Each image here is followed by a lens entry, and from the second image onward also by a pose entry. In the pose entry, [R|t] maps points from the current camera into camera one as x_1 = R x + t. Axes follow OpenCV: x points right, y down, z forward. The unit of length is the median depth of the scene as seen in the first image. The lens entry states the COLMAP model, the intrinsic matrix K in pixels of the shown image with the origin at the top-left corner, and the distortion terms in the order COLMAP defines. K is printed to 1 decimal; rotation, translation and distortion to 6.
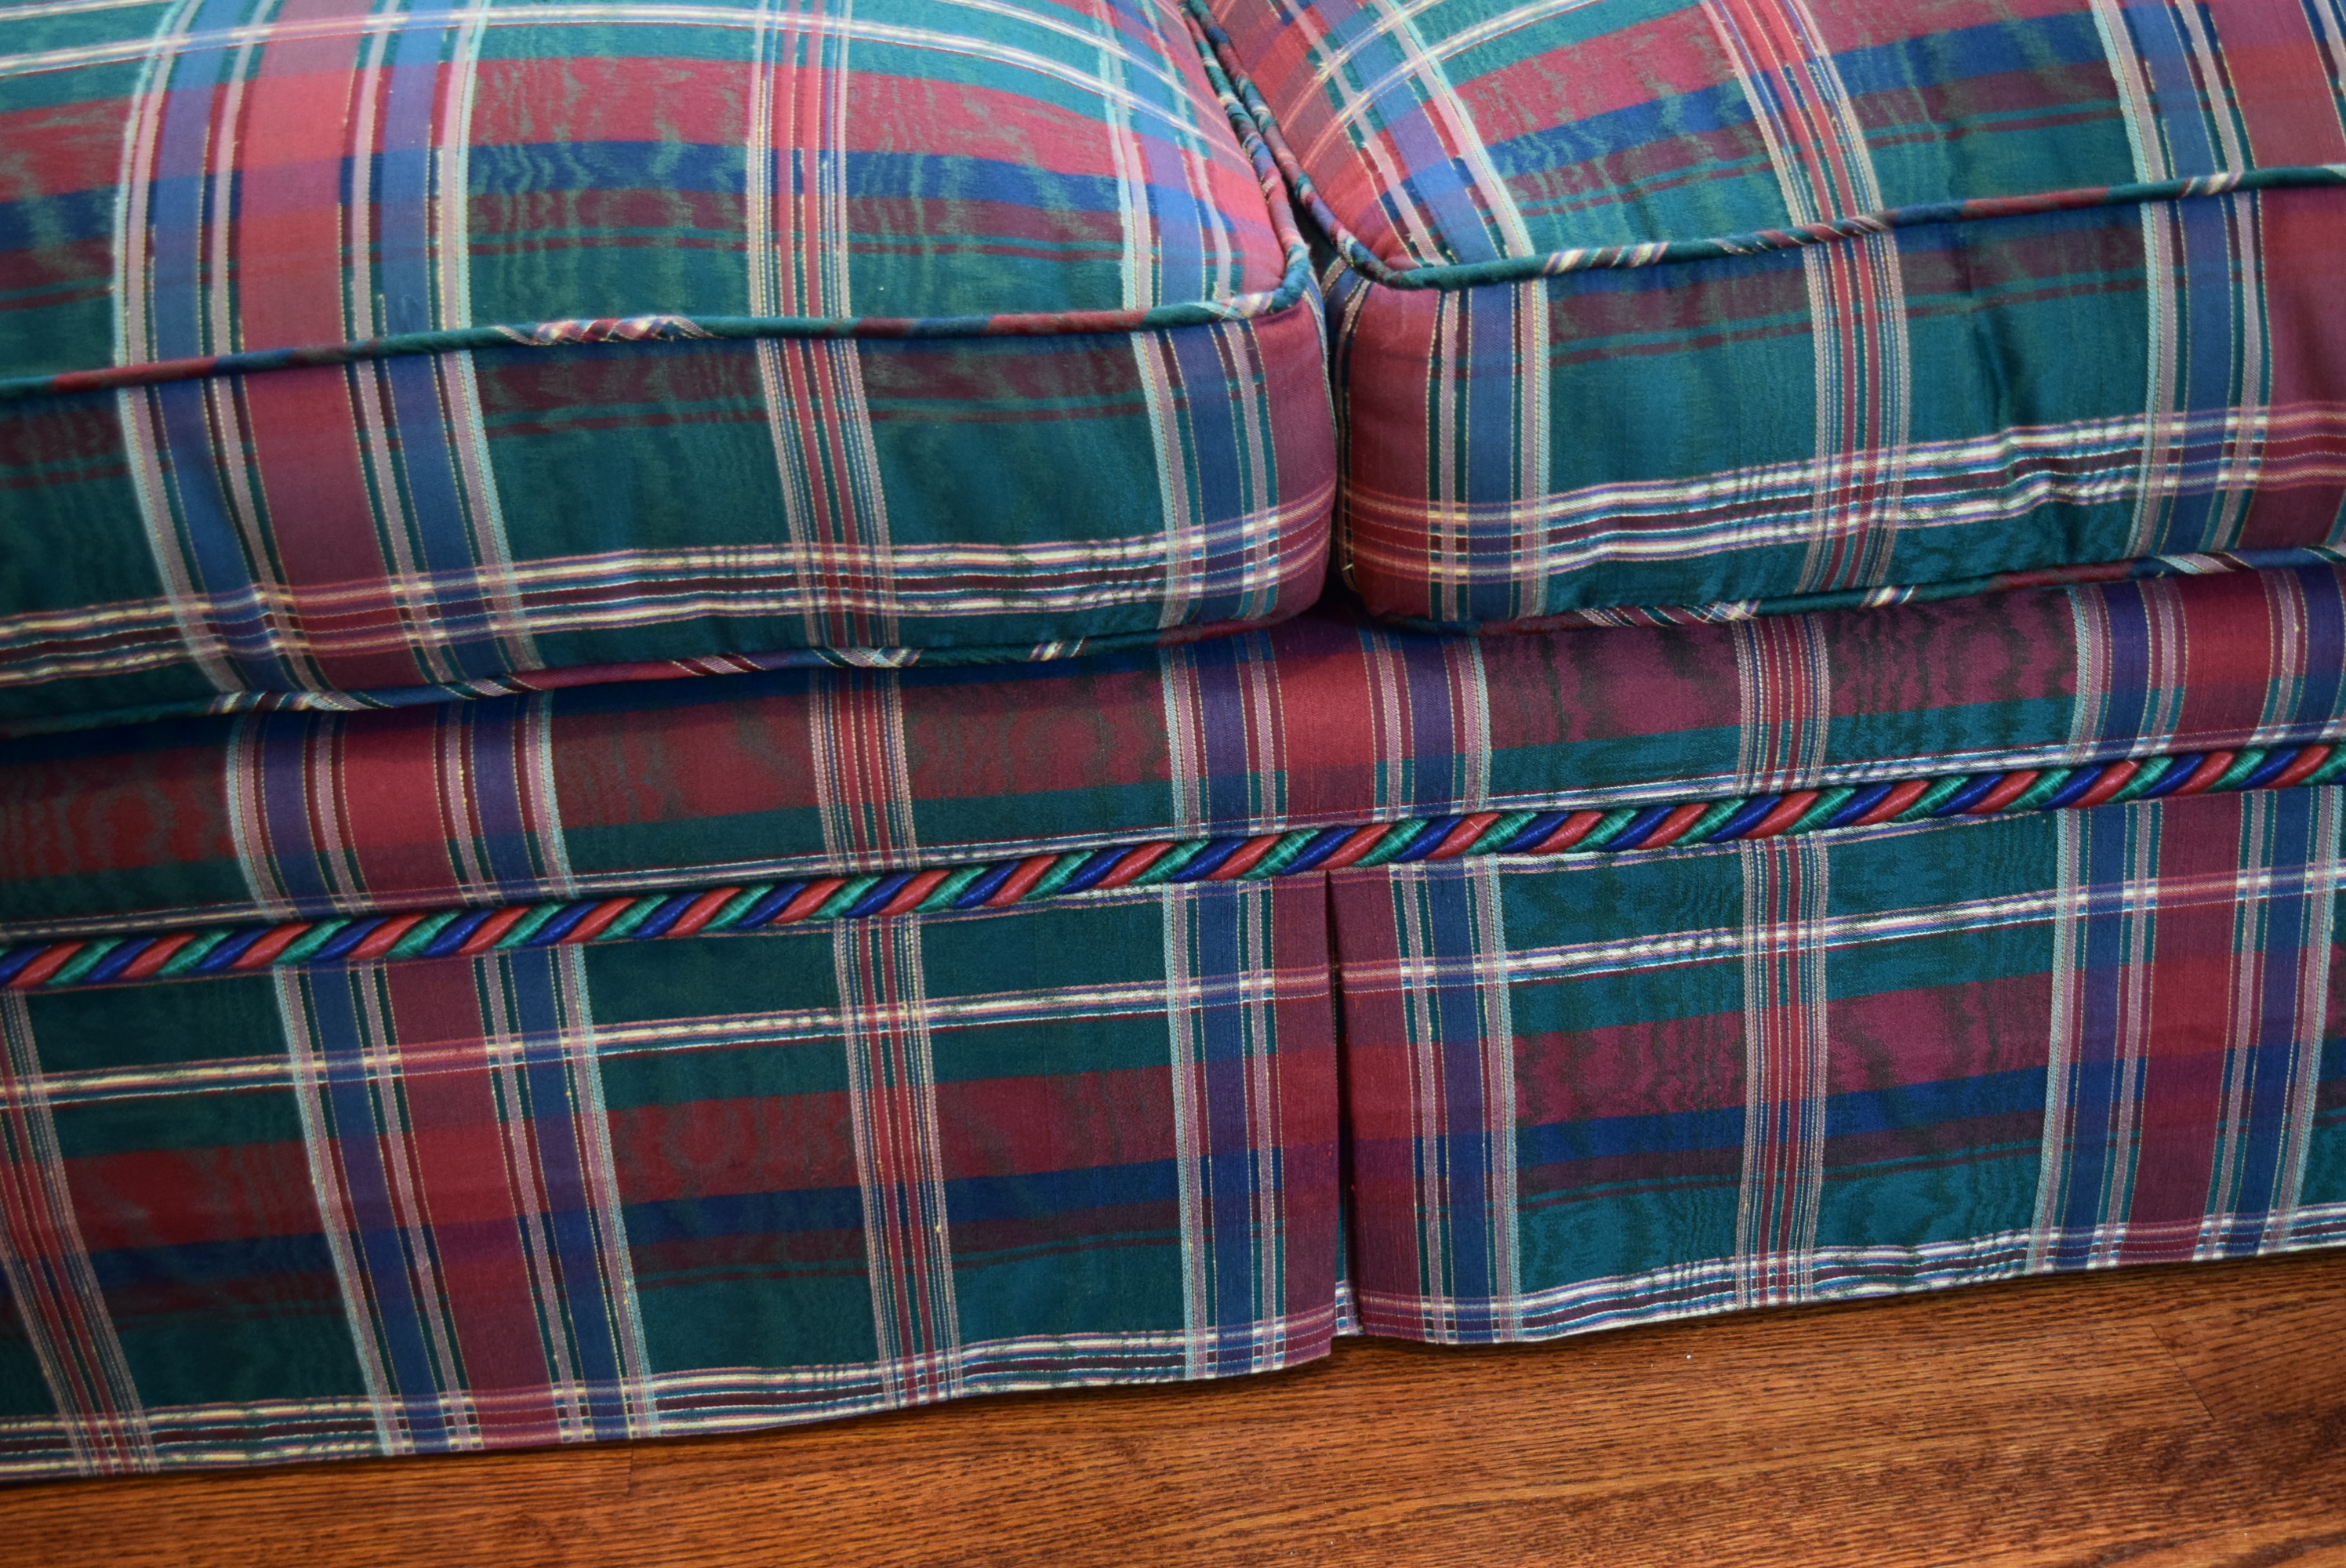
lens RADIAL K [[2760.4, 0, 1159.9], [0, 2760.4, 788.6], [0, 0, 1]] dist [-0.030793, -0.035488]
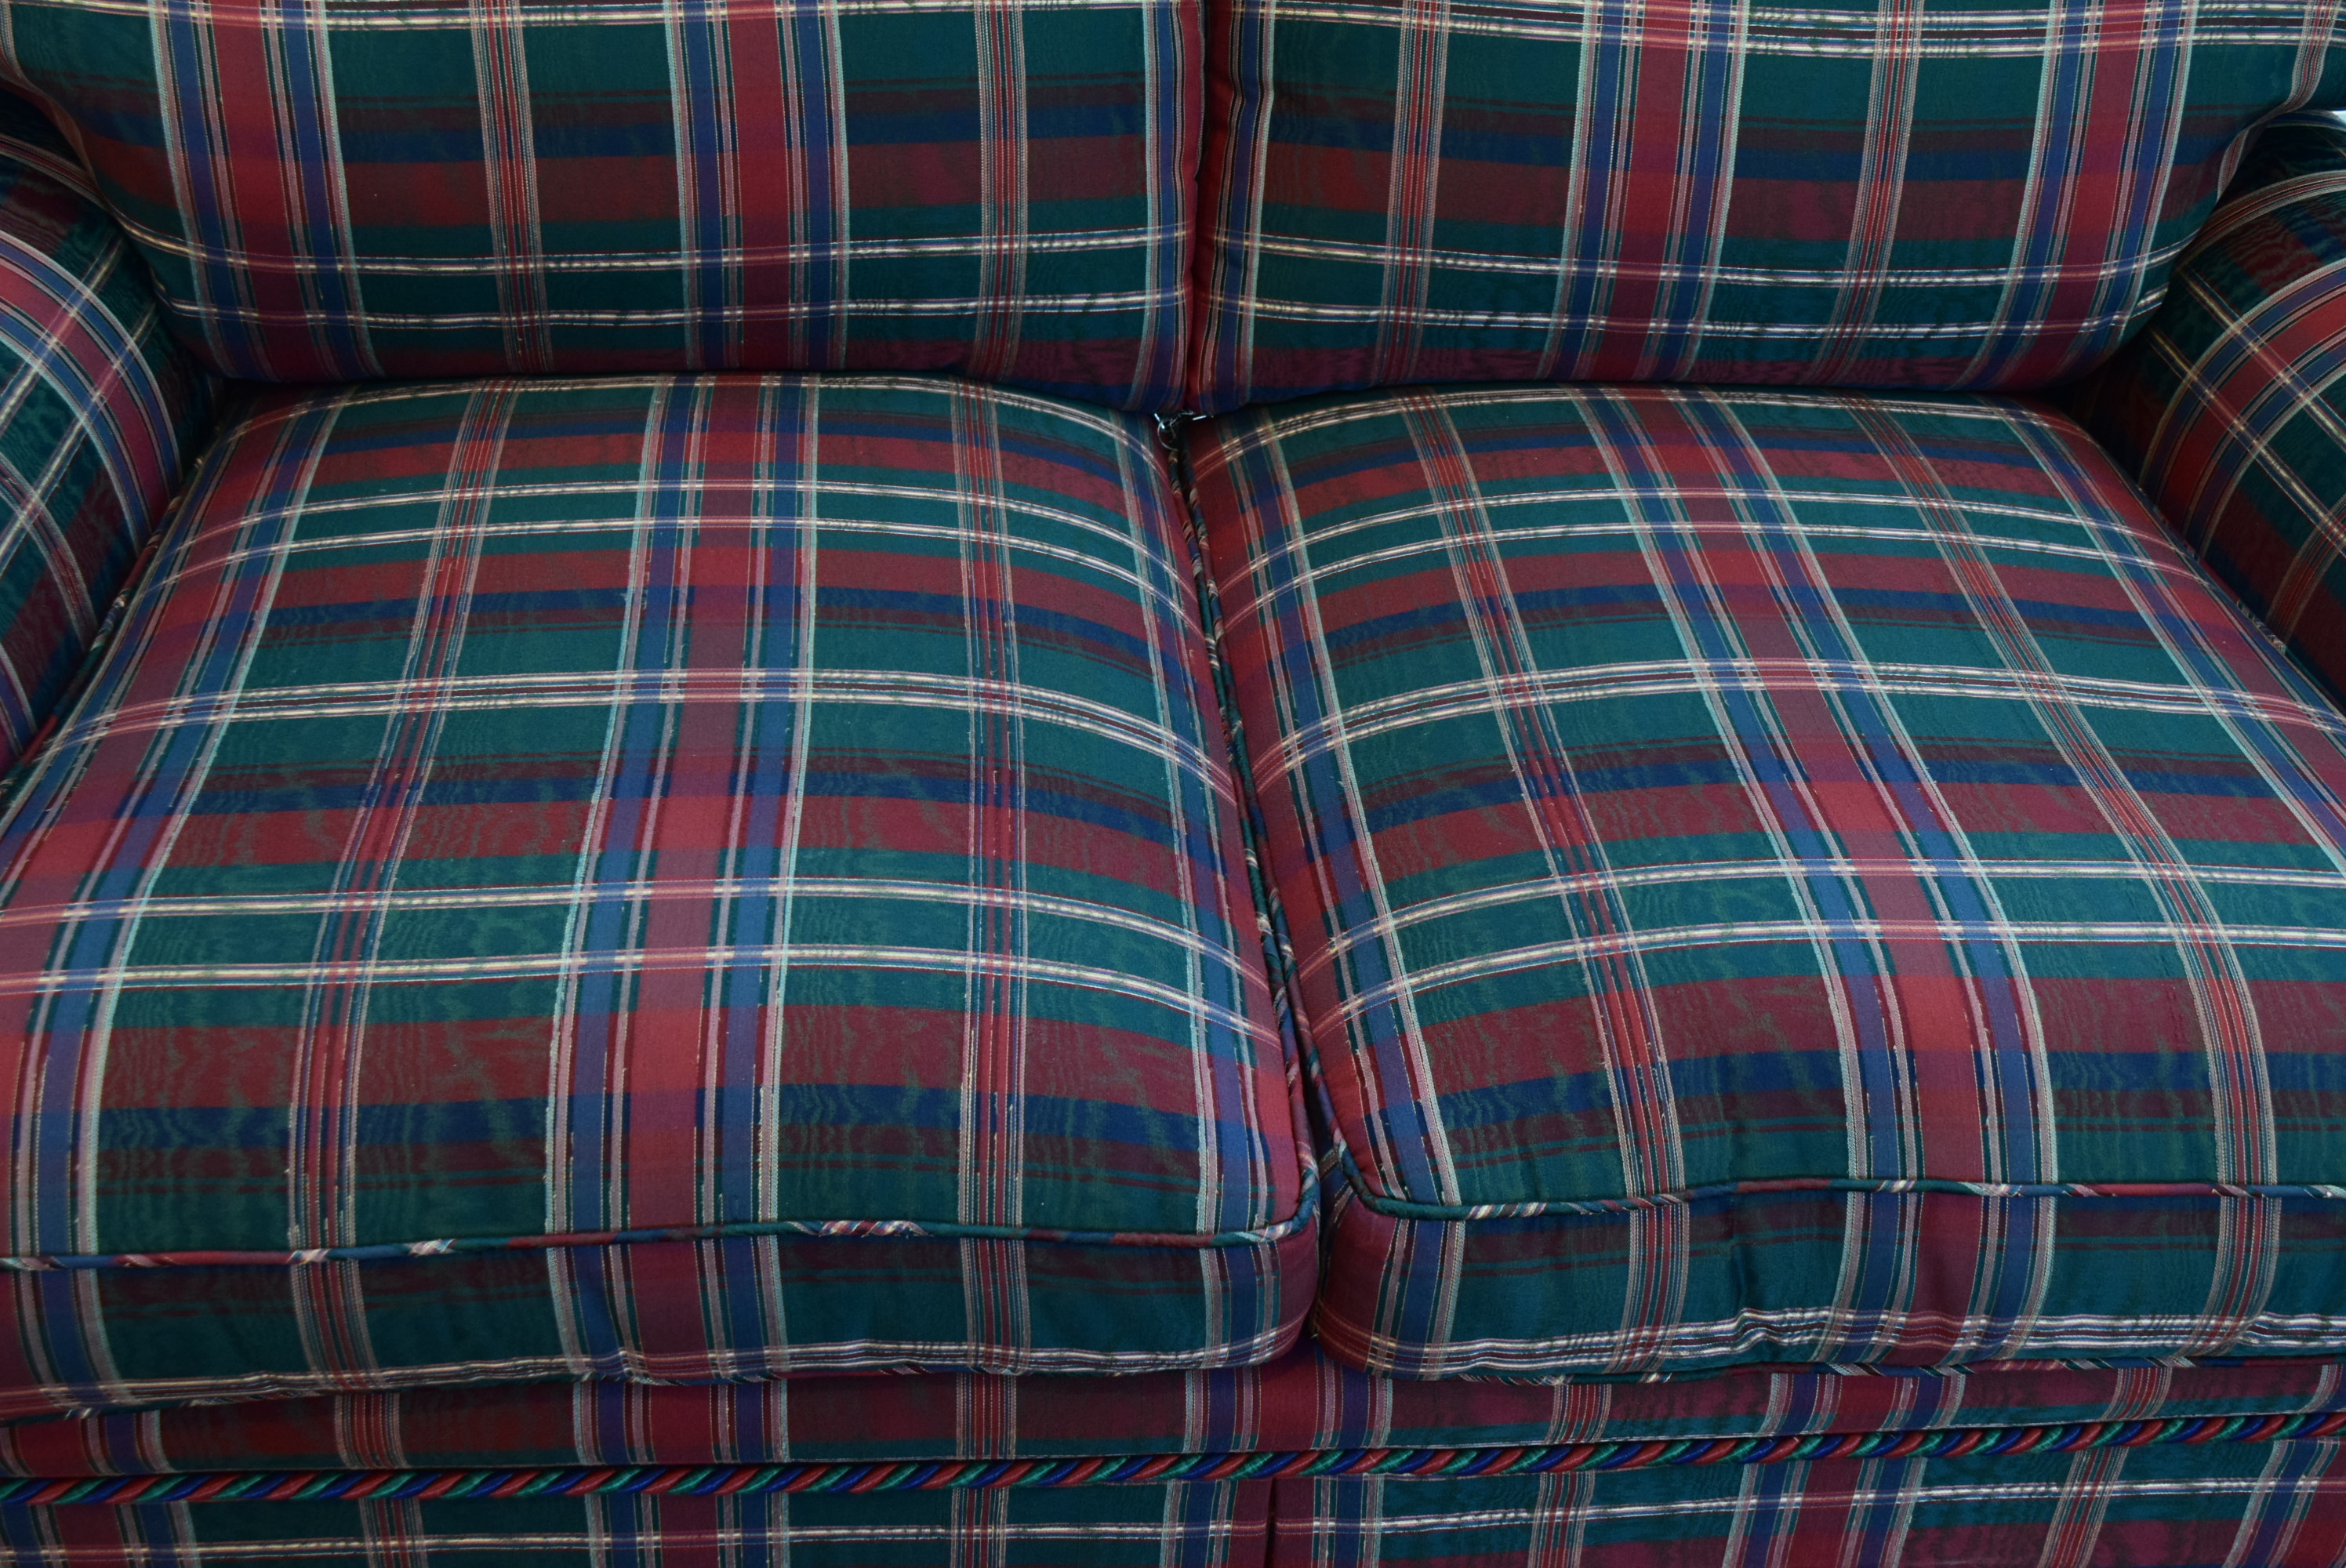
lens RADIAL K [[2478.9, 0, 1157.1], [0, 2478.9, 792.5], [0, 0, 1]] dist [-0.024836, 0.004584]
pose [[0.993253, 0.095616, 0.065619, -0.134623], [-0.105604, 0.979575, 0.171115, -0.583910], [-0.047917, -0.176890, 0.983064, -0.296361]]
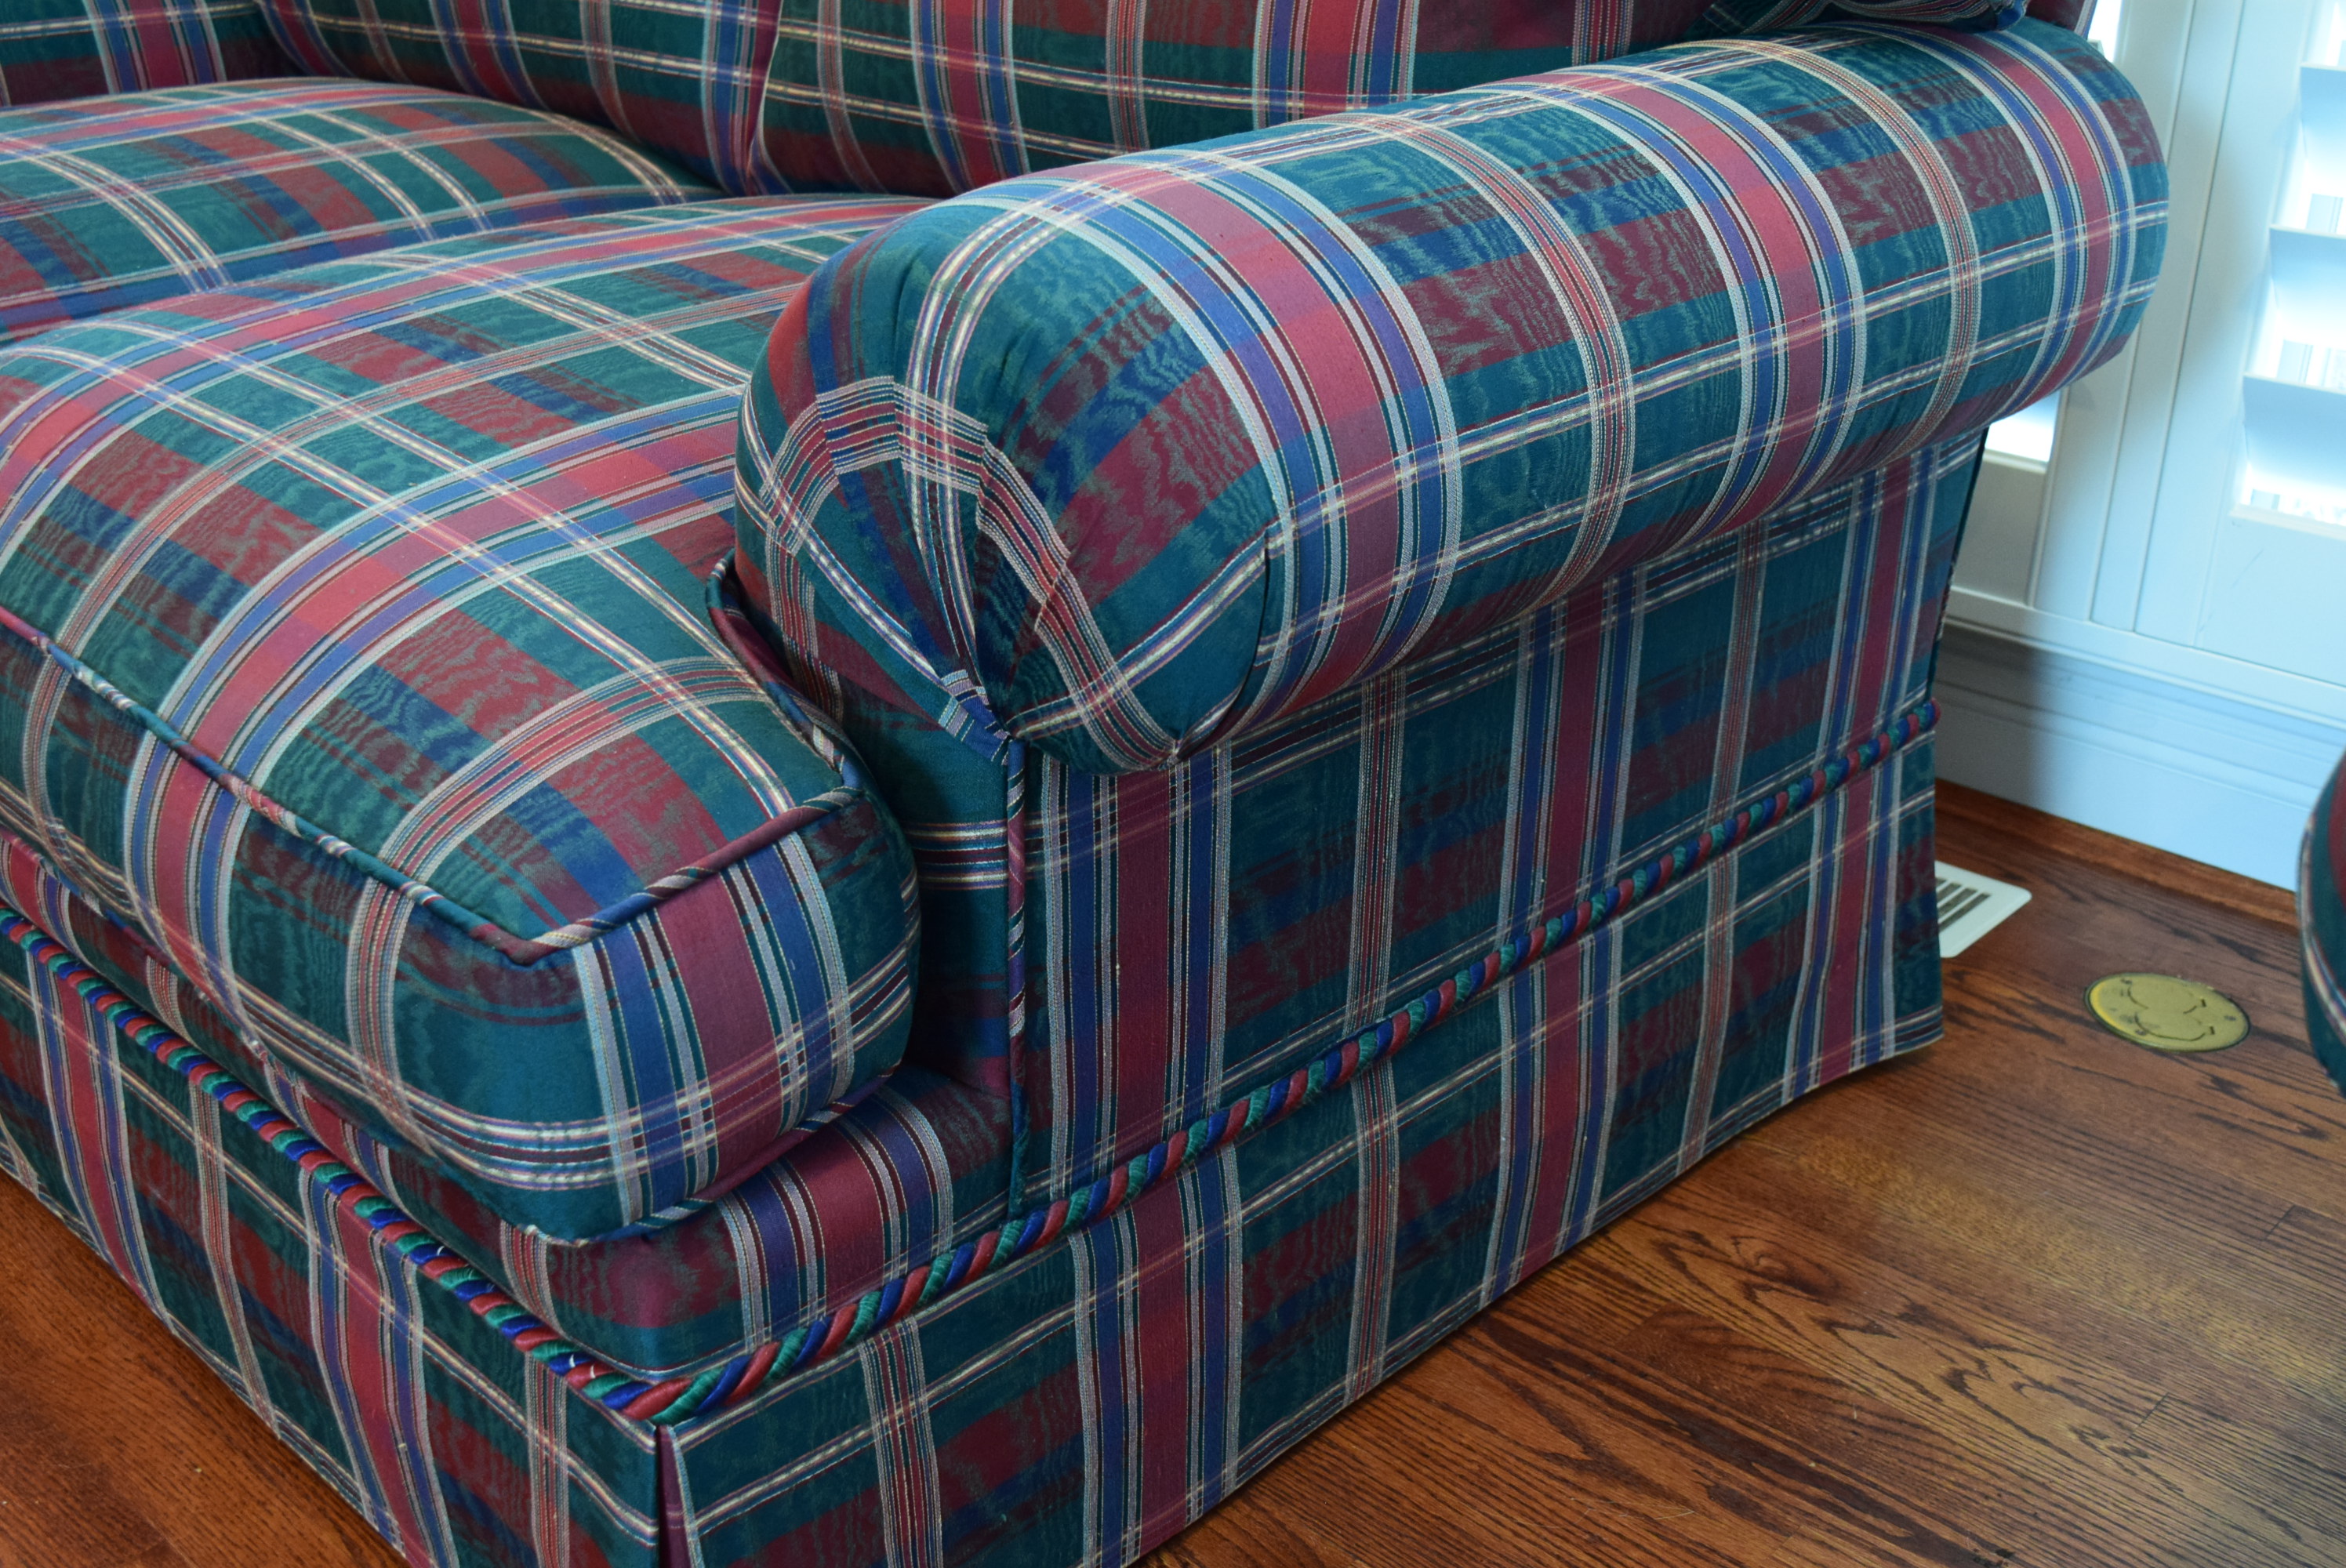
lens RADIAL K [[2478.9, 0, 1157.1], [0, 2478.9, 792.5], [0, 0, 1]] dist [-0.024836, 0.004584]
pose [[0.644261, 0.370067, -0.669312, 1.678888], [-0.378139, 0.914821, 0.141824, -0.516483], [0.664785, 0.161721, 0.729320, 0.424744]]
